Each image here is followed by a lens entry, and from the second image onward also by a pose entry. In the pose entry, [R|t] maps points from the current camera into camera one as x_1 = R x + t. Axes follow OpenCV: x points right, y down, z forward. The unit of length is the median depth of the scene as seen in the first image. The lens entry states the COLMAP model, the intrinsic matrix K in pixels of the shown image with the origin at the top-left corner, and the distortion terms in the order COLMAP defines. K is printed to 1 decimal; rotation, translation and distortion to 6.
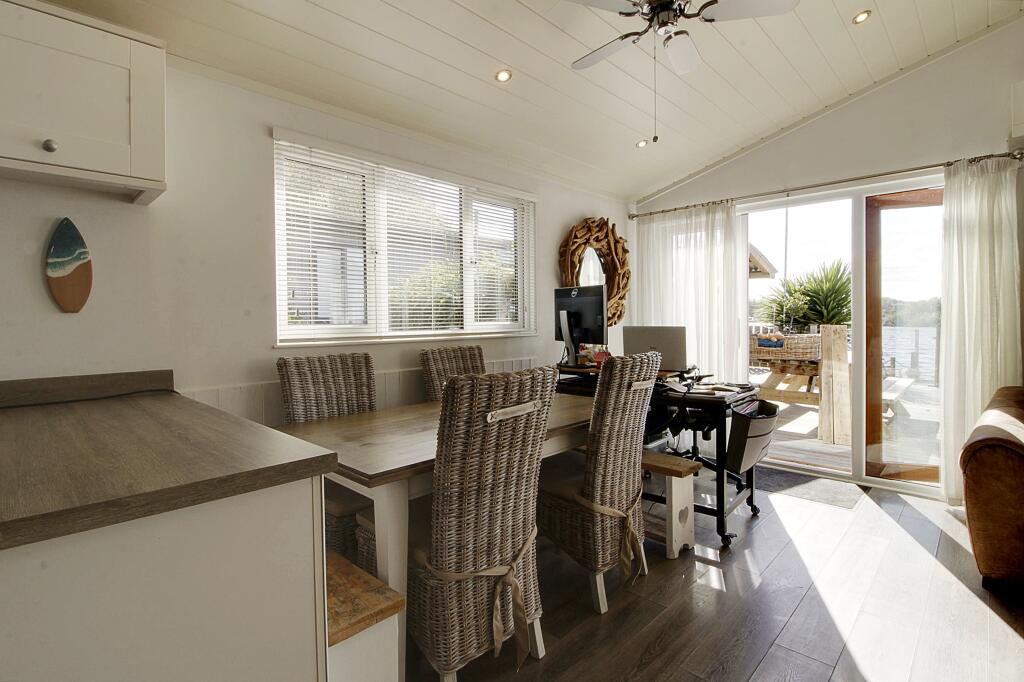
lens RADIAL K [[496.1, 0, 519.4], [0, 496.1, 330.3], [0, 0, 1]] dist [-0.013145, -0.001105]
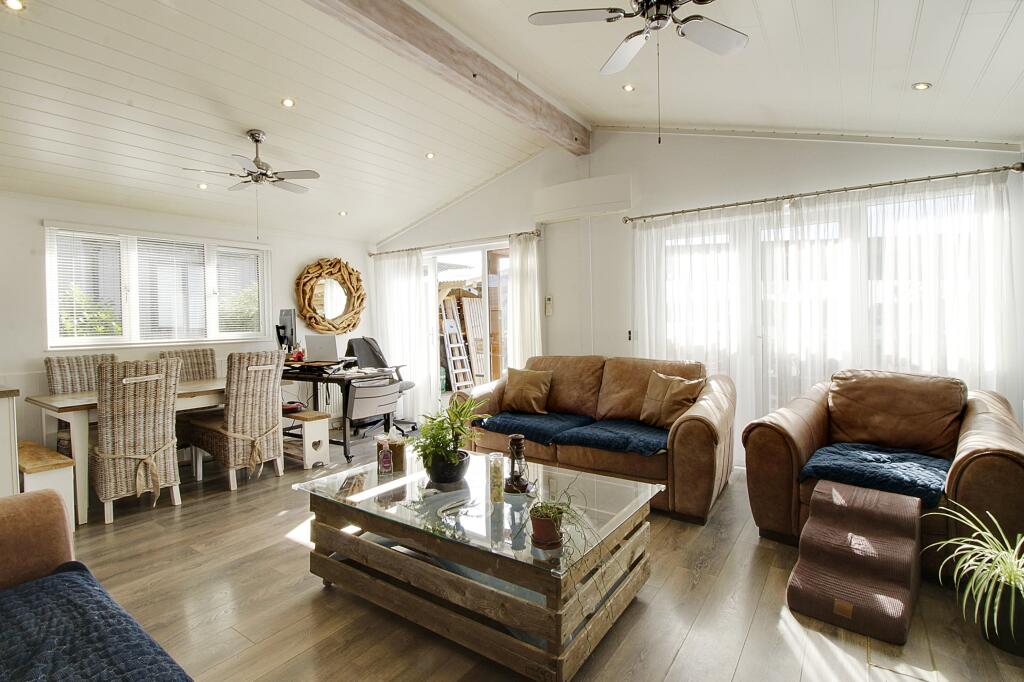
lens RADIAL K [[496.1, 0, 519.4], [0, 496.1, 330.3], [0, 0, 1]] dist [-0.013145, -0.001105]
pose [[0.988763, -0.011639, 0.149038, 0.670522], [0.012261, 0.999920, -0.003252, -0.009027], [-0.148988, 0.005043, 0.988826, -0.698675]]
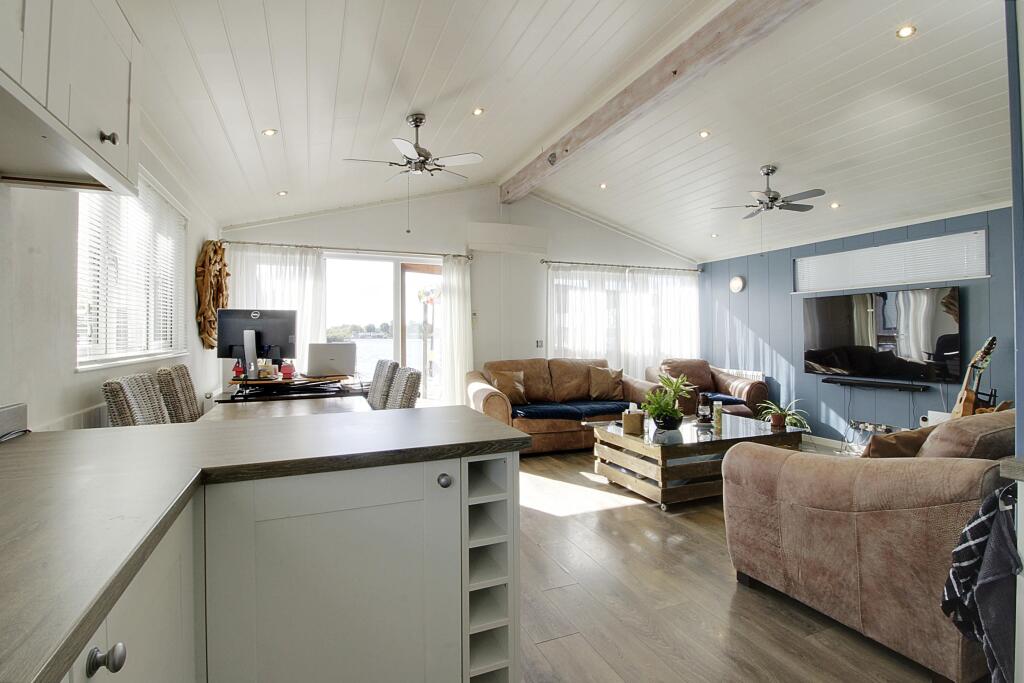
lens RADIAL K [[496.1, 0, 519.4], [0, 496.1, 330.8], [0, 0, 1]] dist [-0.013145, -0.001105]
pose [[0.397536, 0.014557, 0.917471, -0.756499], [0.018435, 0.999546, -0.023847, -0.000304], [-0.917401, 0.026394, 0.397087, -0.003486]]
